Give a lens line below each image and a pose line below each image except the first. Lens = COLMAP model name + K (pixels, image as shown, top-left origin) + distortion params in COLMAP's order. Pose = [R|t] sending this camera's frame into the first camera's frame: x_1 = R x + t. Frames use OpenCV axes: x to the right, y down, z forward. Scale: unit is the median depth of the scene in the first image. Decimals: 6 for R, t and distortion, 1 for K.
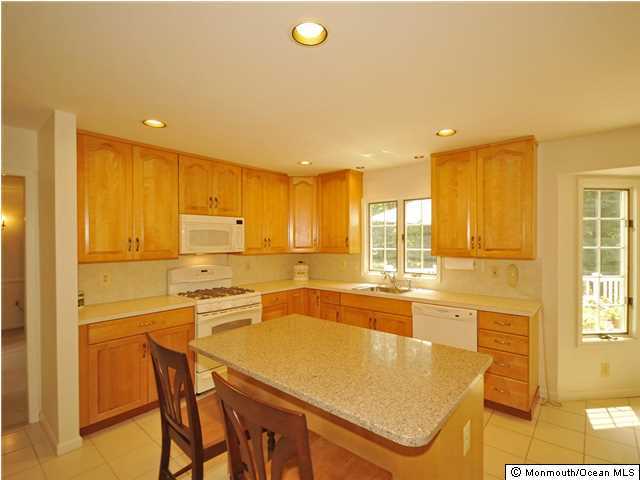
lens RADIAL K [[299.1, 0, 320.4], [0, 299.1, 253.1], [0, 0, 1]] dist [-0.001073, -0.000314]
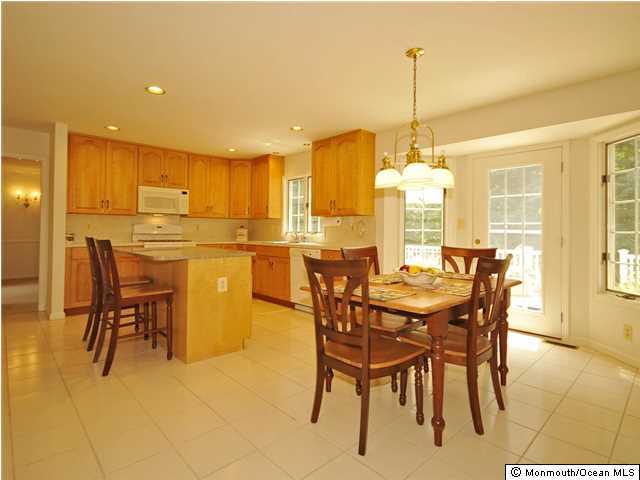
lens RADIAL K [[336.7, 0, 320.0], [0, 336.7, 240.0], [0, 0, 1]] dist [0.044046, 0.000028]
pose [[0.989619, 0.016380, -0.142776, 0.630194], [-0.019599, 0.999584, -0.021168, 0.148624], [0.142370, 0.023747, 0.989529, -0.516275]]
